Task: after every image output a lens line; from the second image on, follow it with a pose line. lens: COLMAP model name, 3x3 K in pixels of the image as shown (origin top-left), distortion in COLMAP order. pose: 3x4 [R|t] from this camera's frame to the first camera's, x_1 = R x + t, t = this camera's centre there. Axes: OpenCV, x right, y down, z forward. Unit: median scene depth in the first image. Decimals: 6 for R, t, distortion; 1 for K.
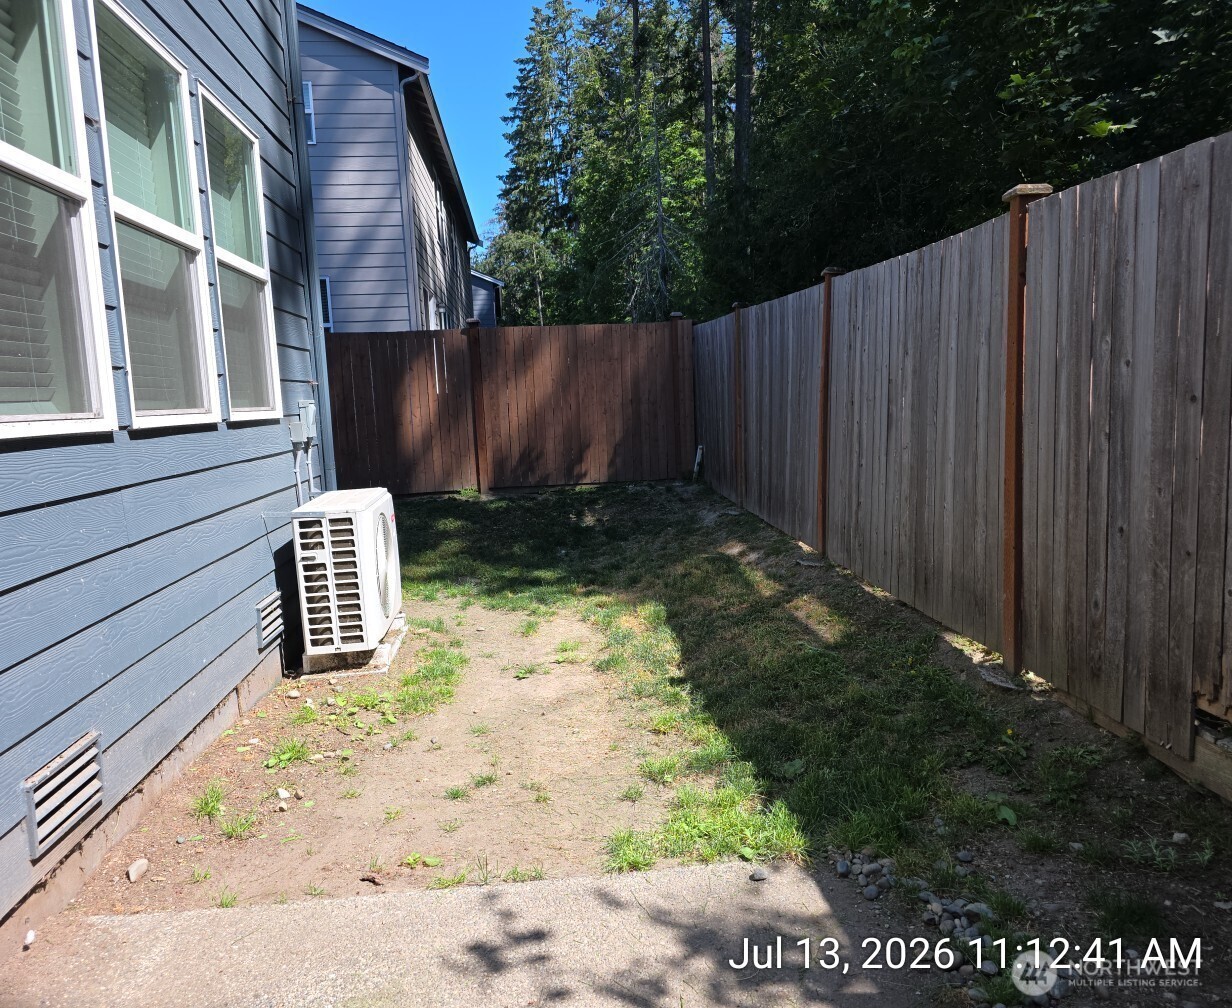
lens RADIAL K [[909.6, 0, 616.8], [0, 909.6, 507.9], [0, 0, 1]] dist [0.061272, -0.044965]
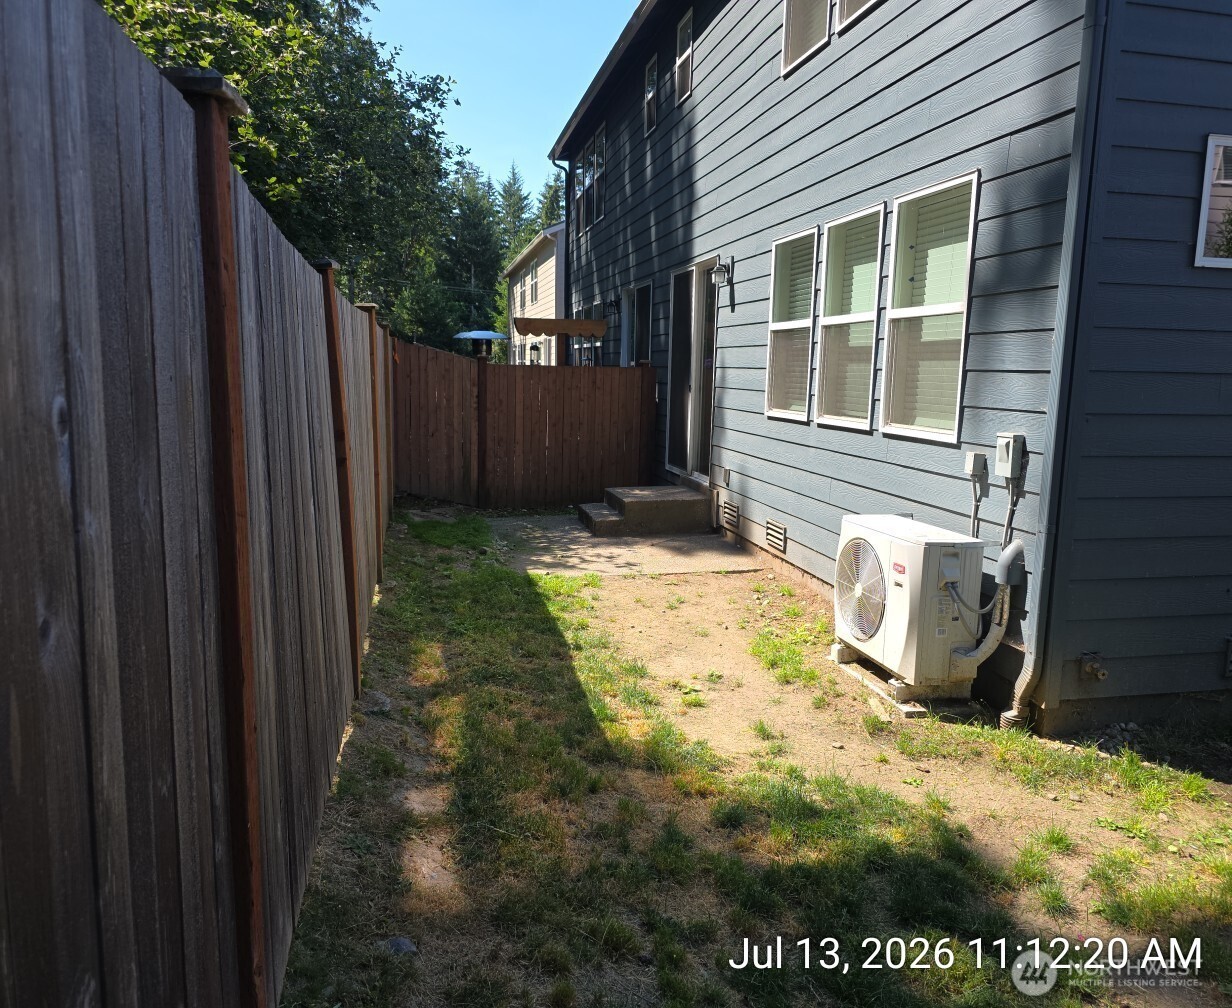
lens RADIAL K [[909.6, 0, 617.5], [0, 909.6, 507.5], [0, 0, 1]] dist [0.061272, -0.044965]
pose [[-0.993516, 0.042977, -0.105256, 0.141616], [0.013476, 0.963790, 0.266321, -0.357890], [0.112890, 0.263176, -0.958120, 2.302164]]
